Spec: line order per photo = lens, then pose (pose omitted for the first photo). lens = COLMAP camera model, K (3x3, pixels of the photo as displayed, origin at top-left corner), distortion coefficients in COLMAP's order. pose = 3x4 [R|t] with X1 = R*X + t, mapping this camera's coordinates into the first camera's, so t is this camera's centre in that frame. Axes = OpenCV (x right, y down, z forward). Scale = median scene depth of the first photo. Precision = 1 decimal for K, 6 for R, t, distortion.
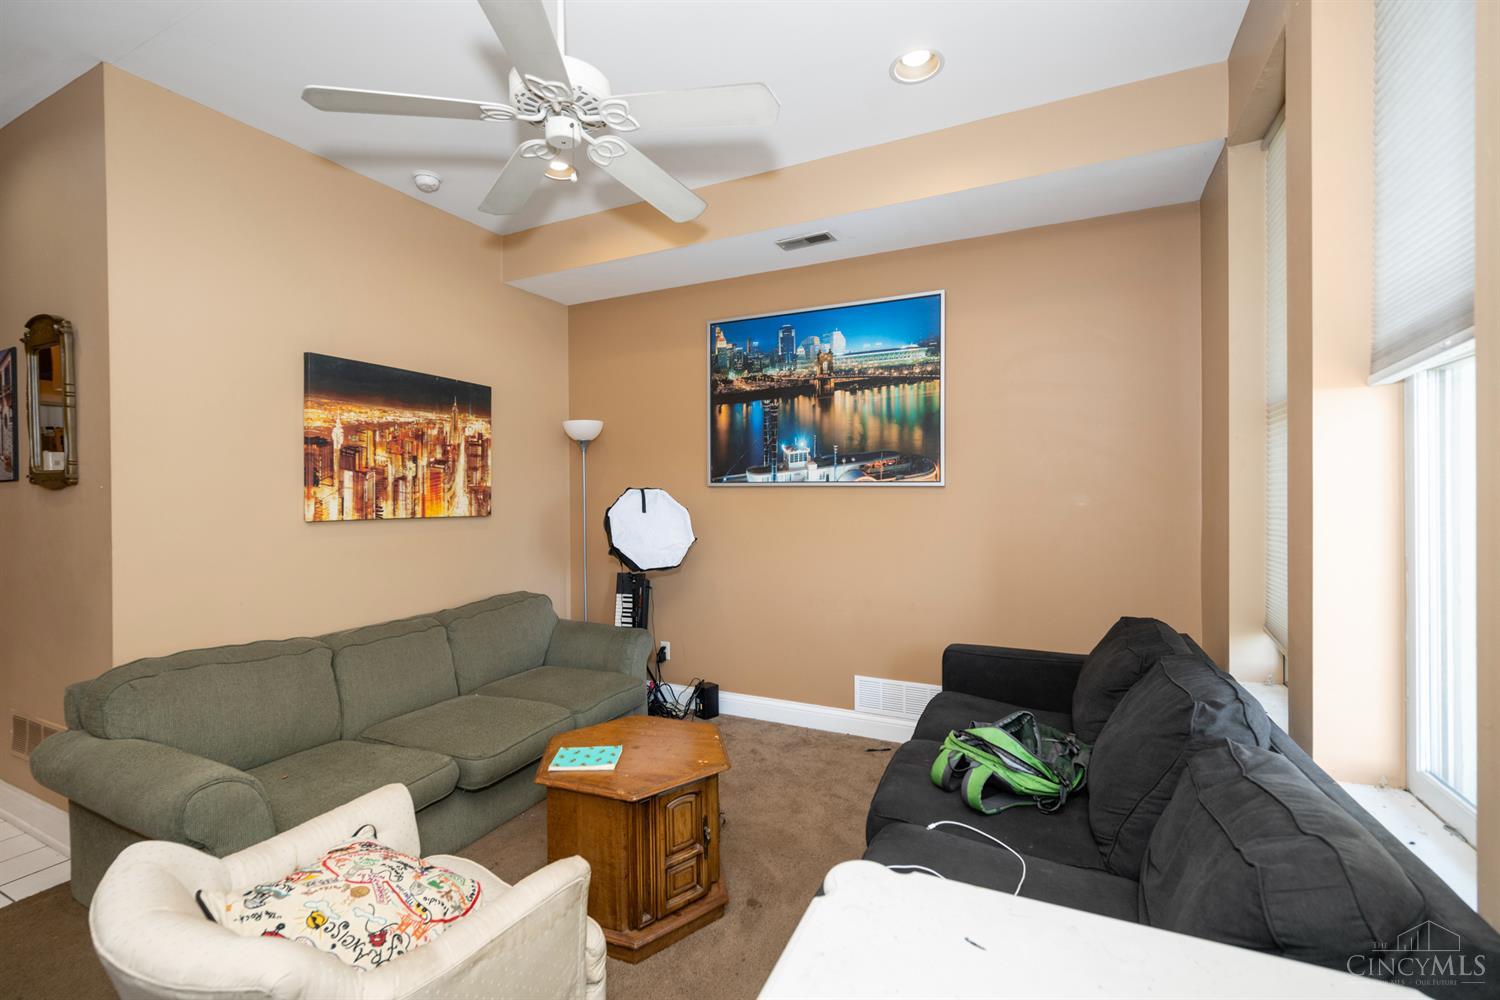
lens RADIAL K [[638.6, 0, 748.0], [0, 638.6, 493.4], [0, 0, 1]] dist [-0.001896, -0.000151]
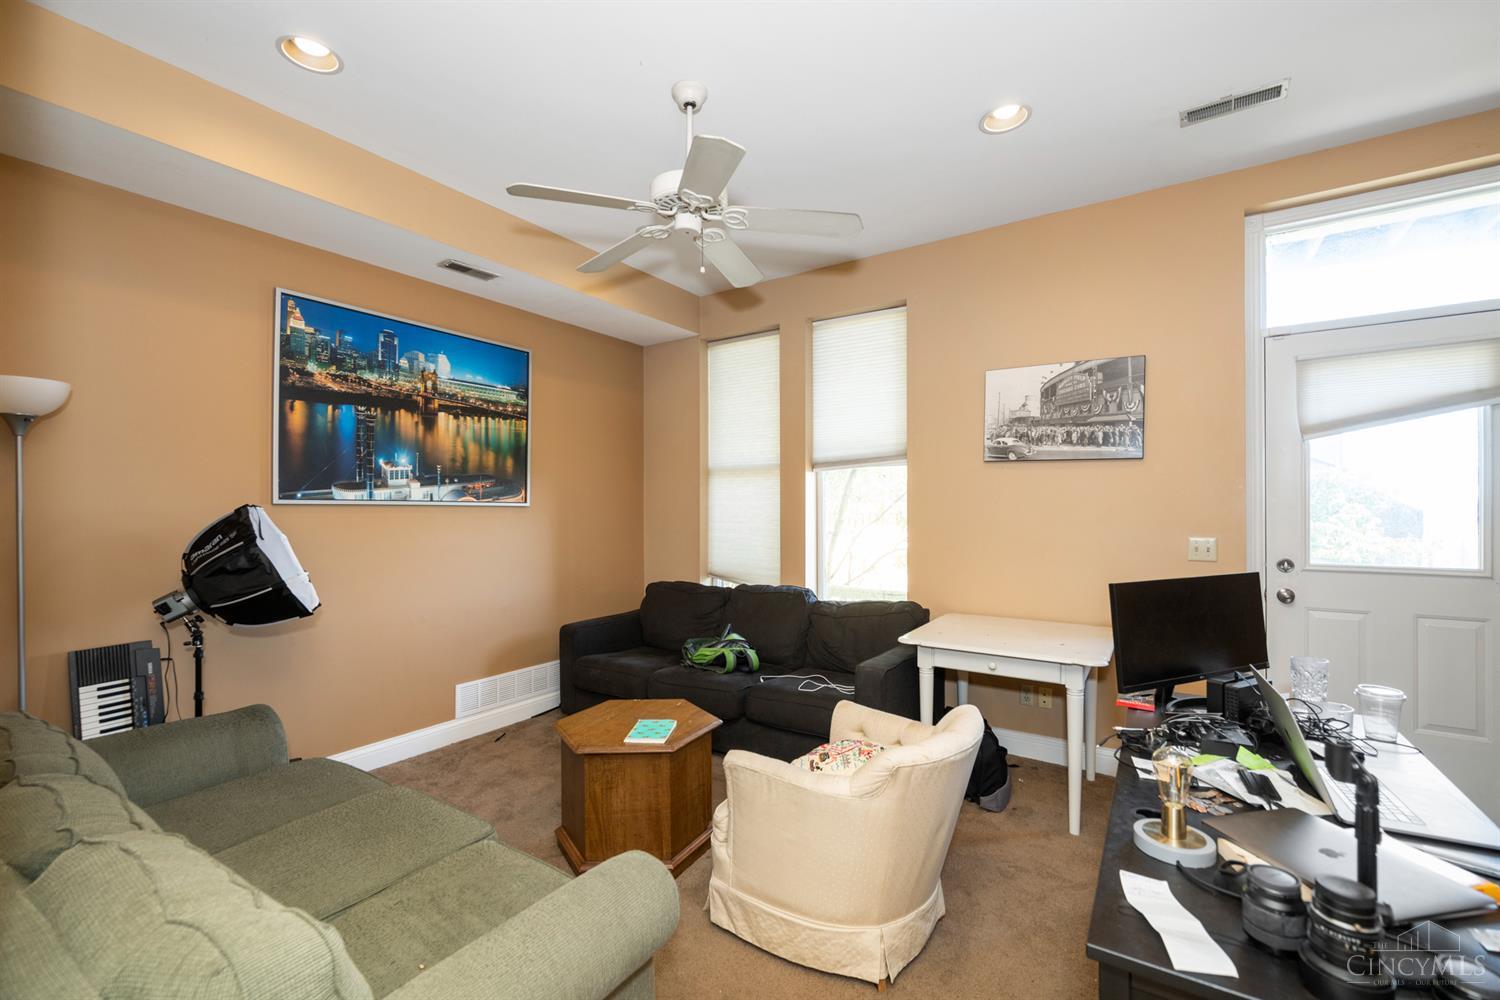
lens RADIAL K [[638.6, 0, 749.6], [0, 638.6, 507.1], [0, 0, 1]] dist [-0.001896, -0.000151]
pose [[0.142906, 0.007385, 0.989709, -0.793764], [0.008109, 0.999930, -0.008632, 0.004093], [-0.989703, 0.009260, 0.142837, 0.362488]]
